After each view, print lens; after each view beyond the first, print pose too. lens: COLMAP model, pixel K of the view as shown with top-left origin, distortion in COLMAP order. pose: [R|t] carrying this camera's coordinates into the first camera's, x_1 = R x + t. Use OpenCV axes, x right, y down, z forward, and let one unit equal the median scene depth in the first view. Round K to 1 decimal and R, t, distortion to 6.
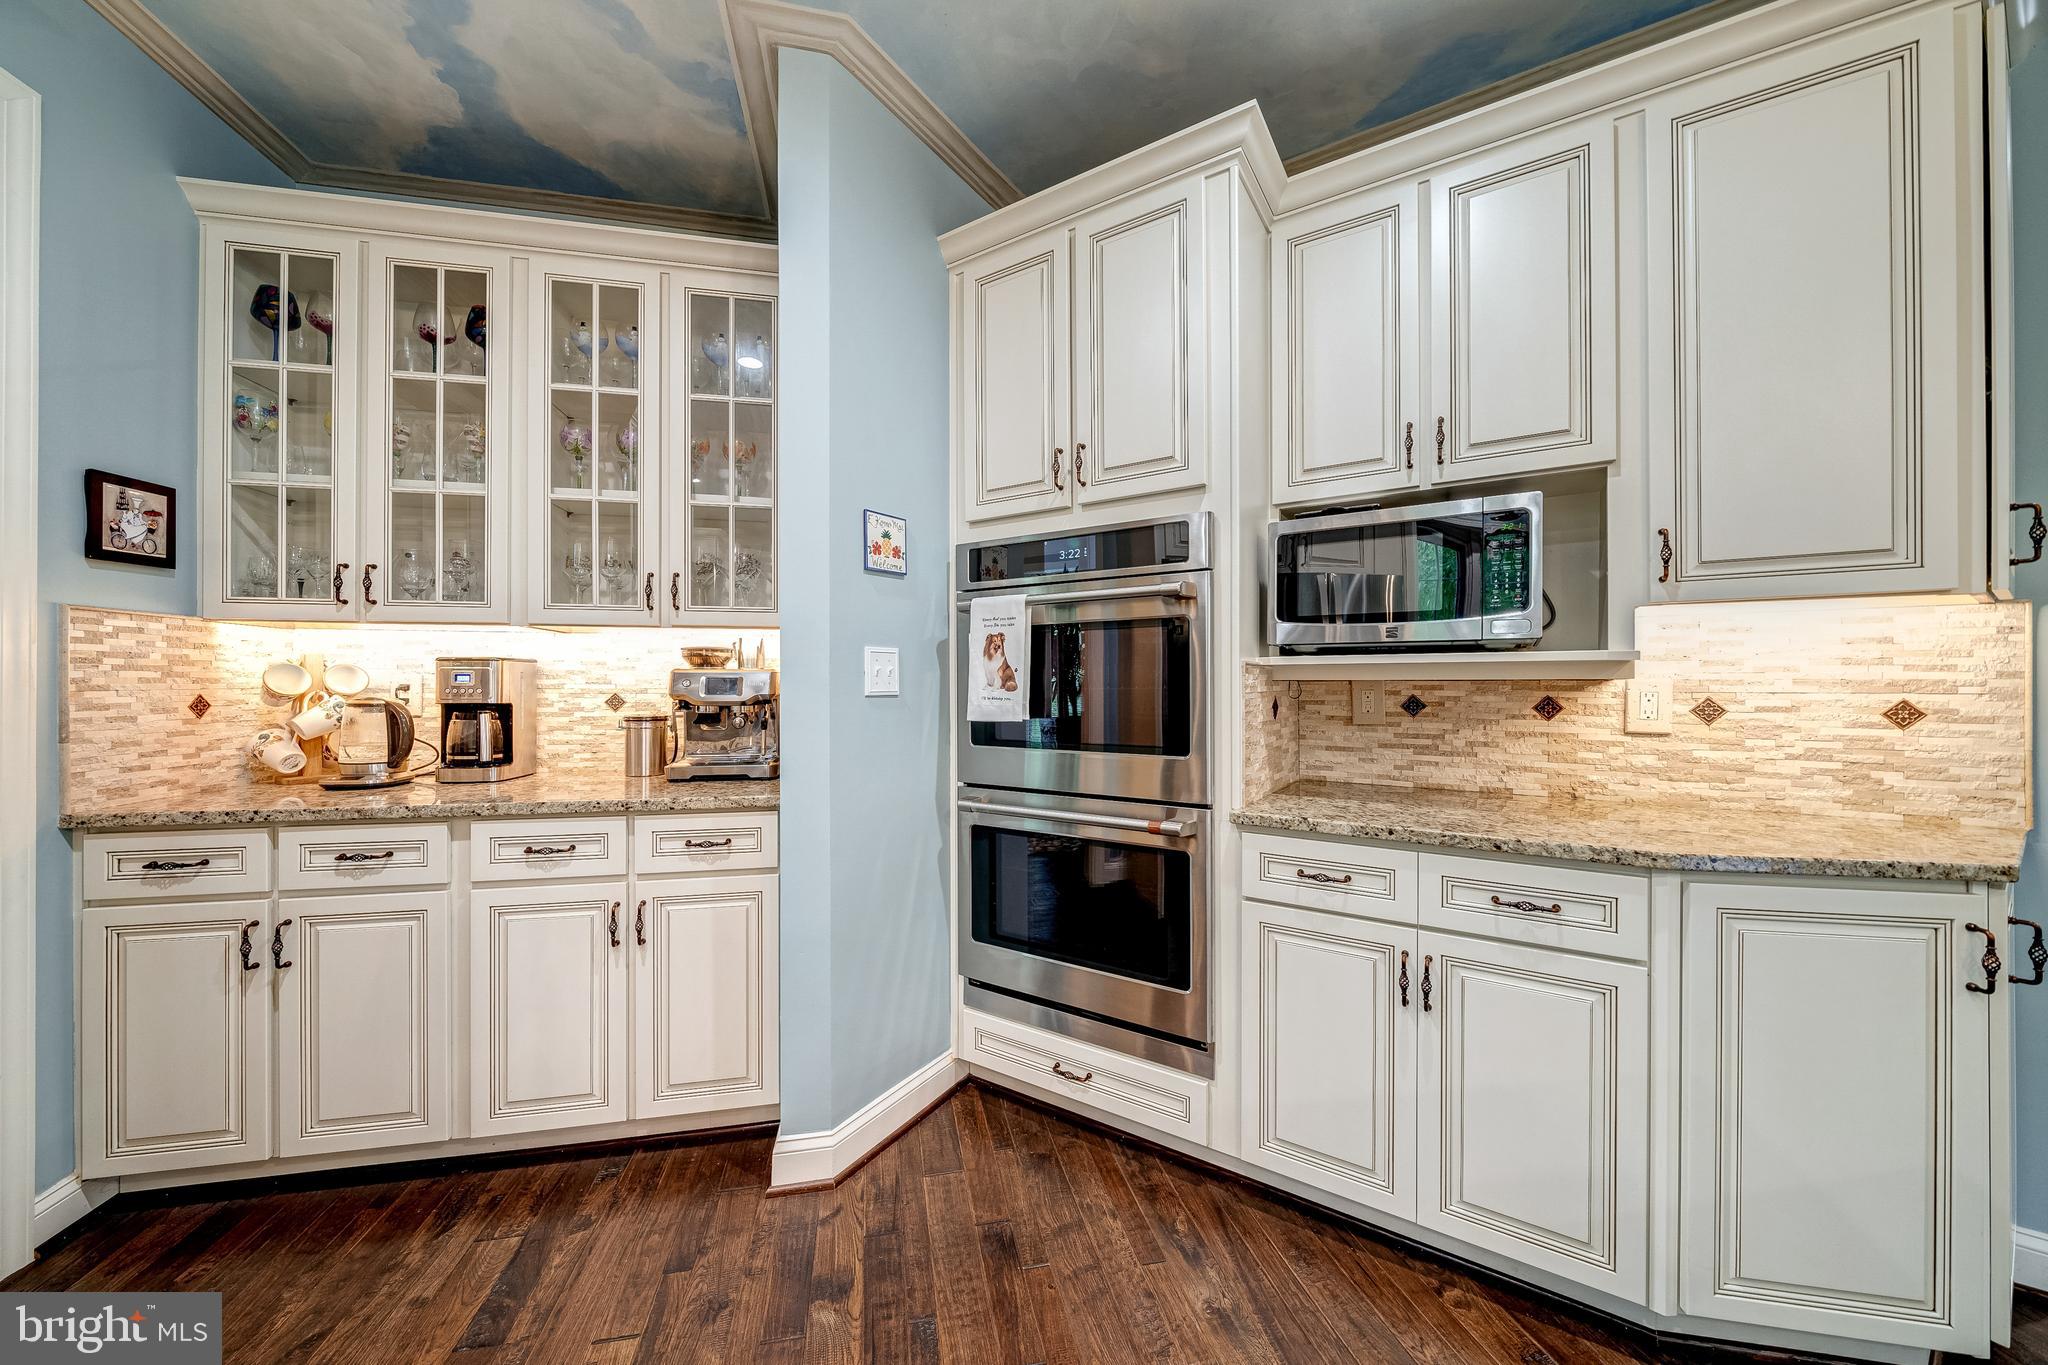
lens RADIAL K [[699.5, 0, 1018.7], [0, 699.5, 681.1], [0, 0, 1]] dist [-0.009065, -0.000110]
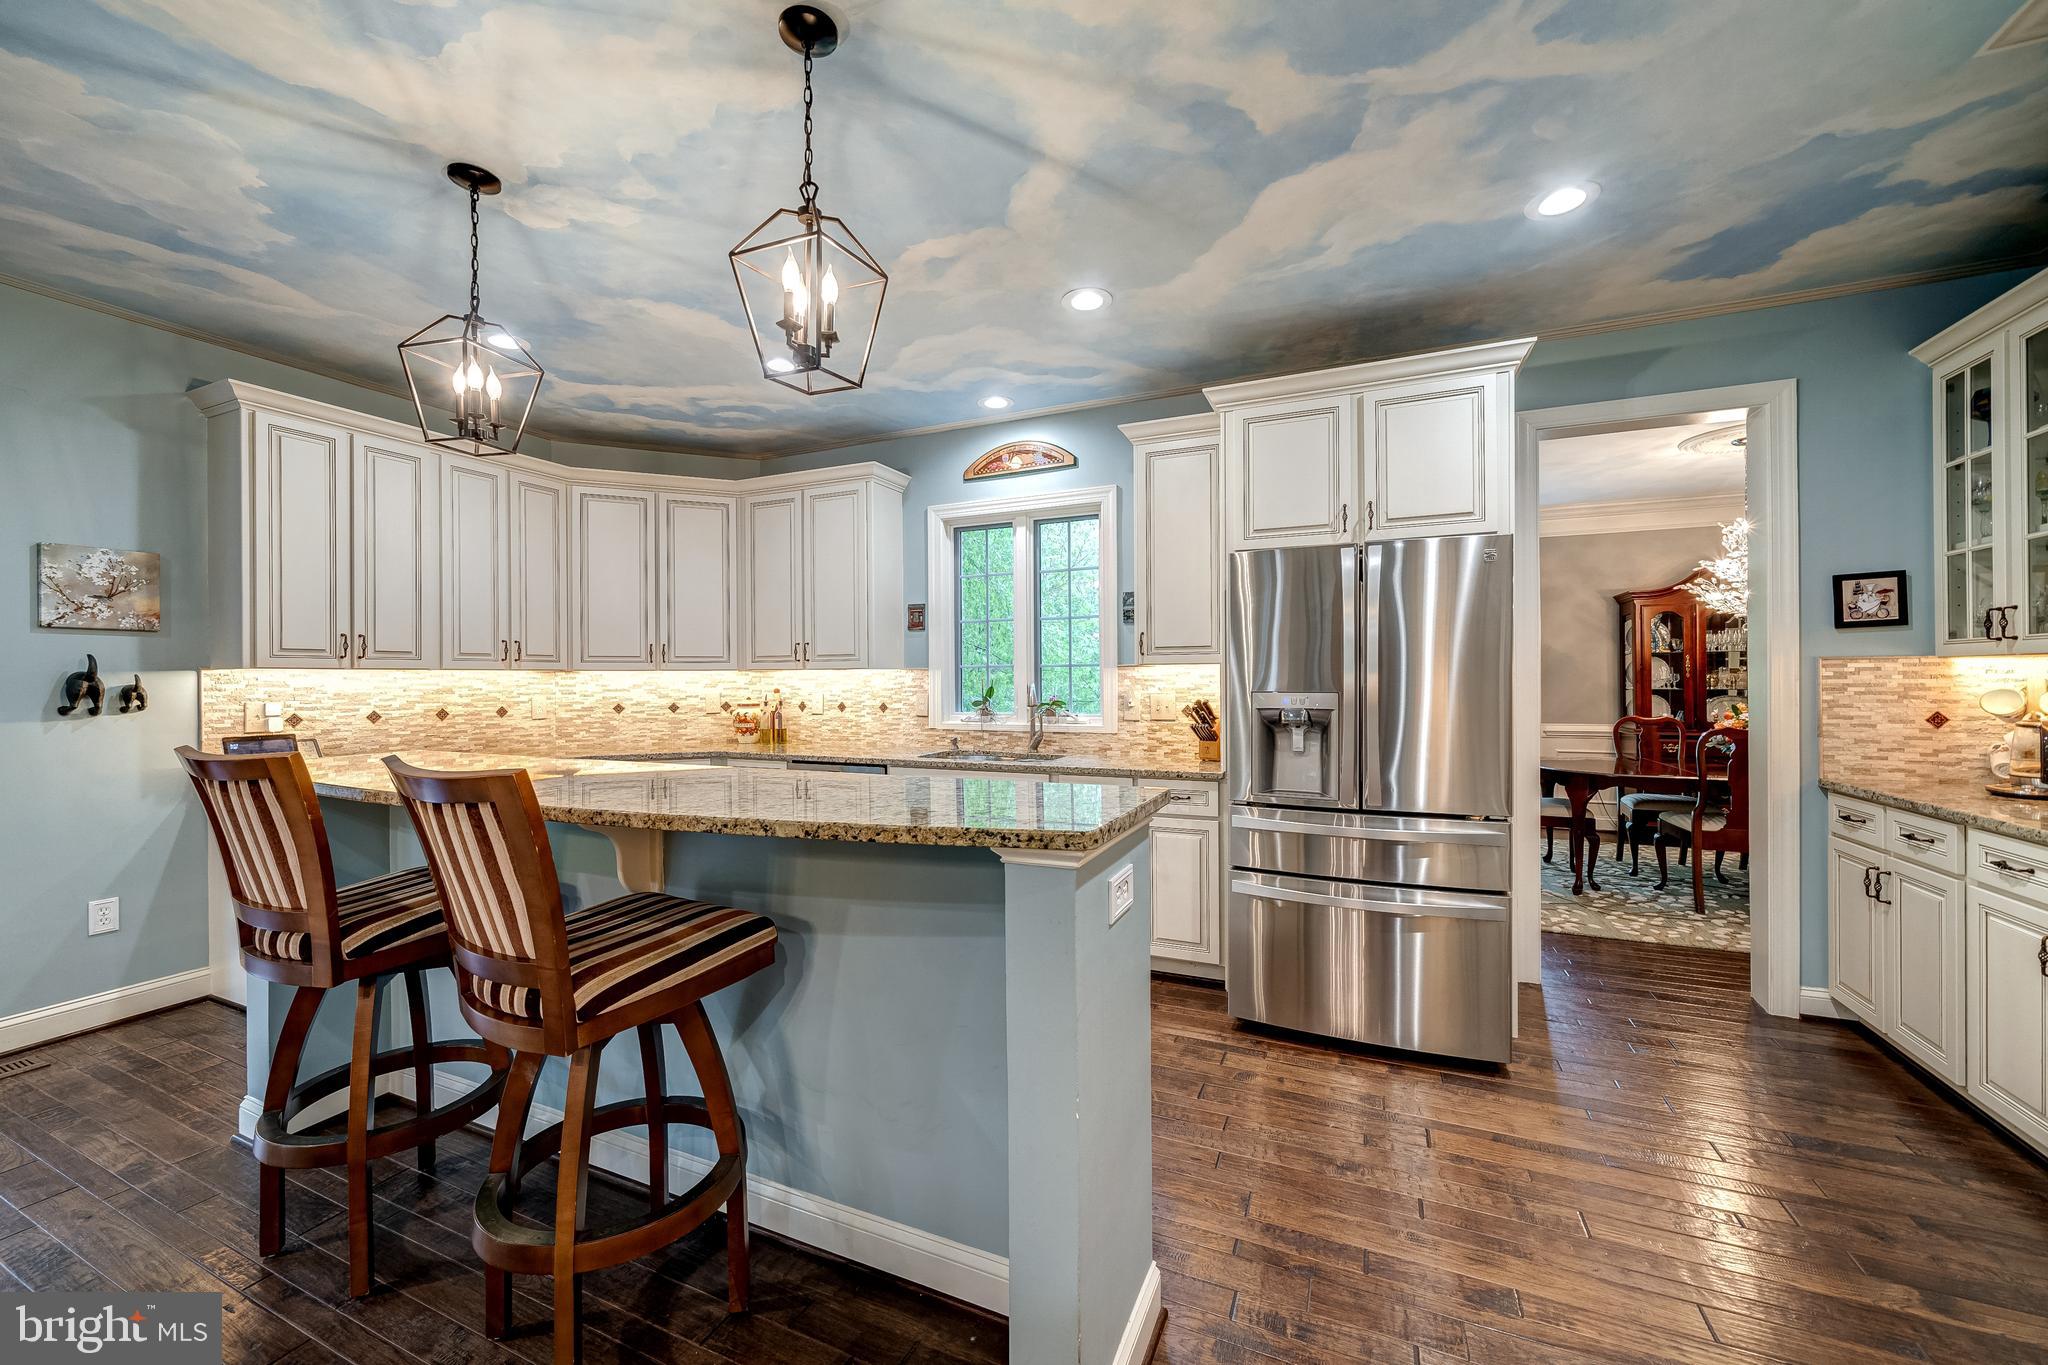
lens RADIAL K [[772.3, 0, 1026.7], [0, 772.3, 678.7], [0, 0, 1]] dist [-0.006451, 0.001217]
pose [[-0.582260, 0.003364, -0.812996, 1.097703], [0.008296, 0.999964, -0.001804, -0.057451], [0.812961, -0.007795, -0.582267, 0.408412]]
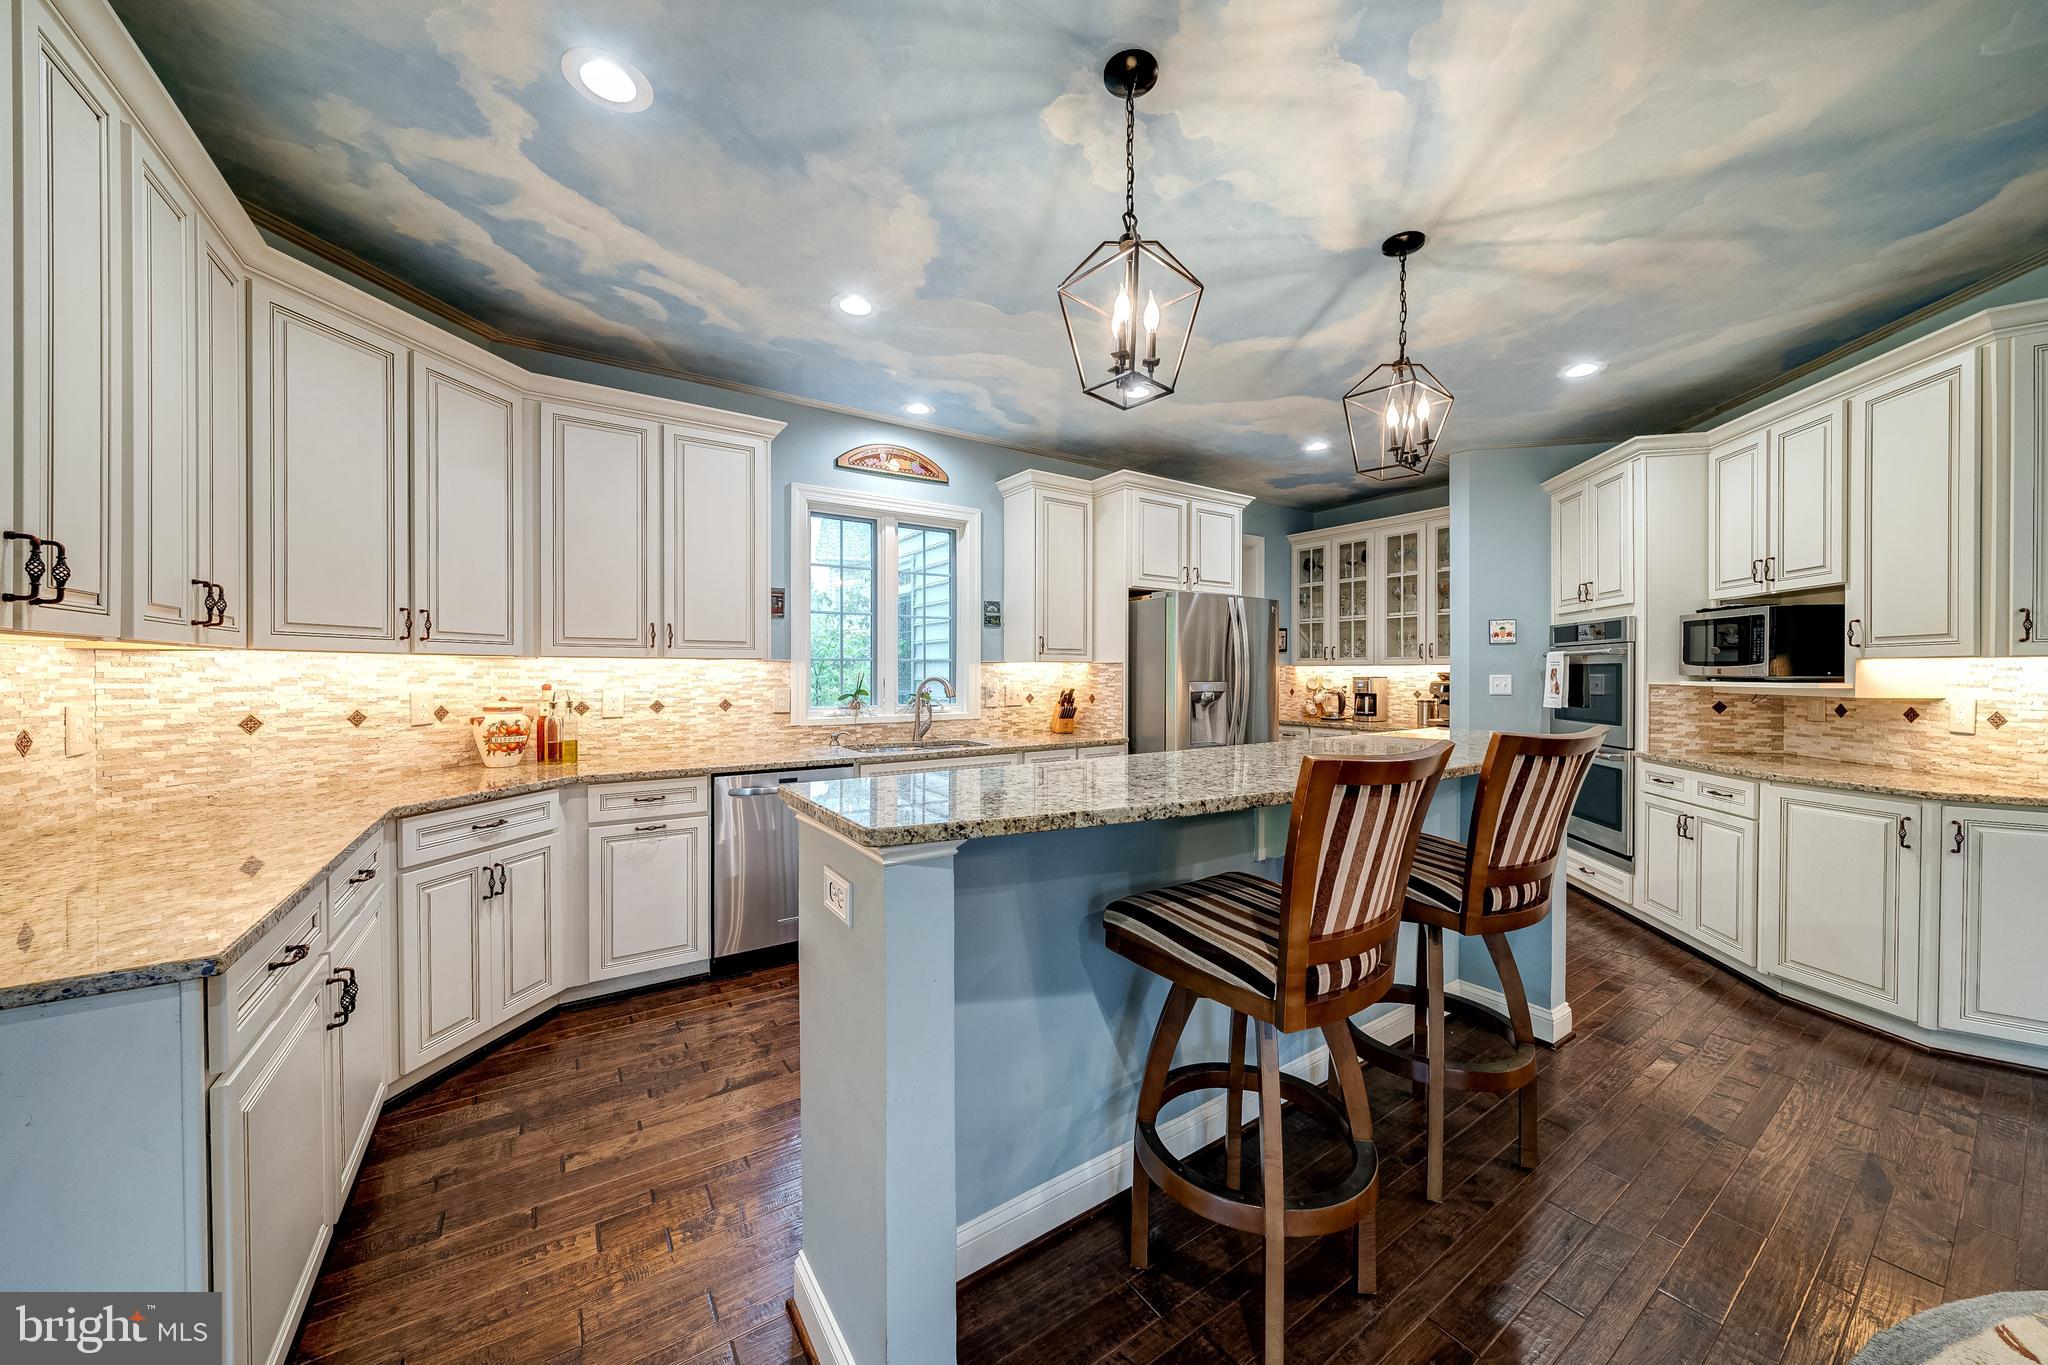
lens RADIAL K [[699.5, 0, 1025.0], [0, 699.5, 673.8], [0, 0, 1]] dist [-0.009065, -0.000110]
pose [[0.371949, 0.001647, -0.928252, 1.410944], [0.002249, 0.999994, 0.002676, -0.061370], [0.928250, -0.003083, 0.371943, -1.402546]]
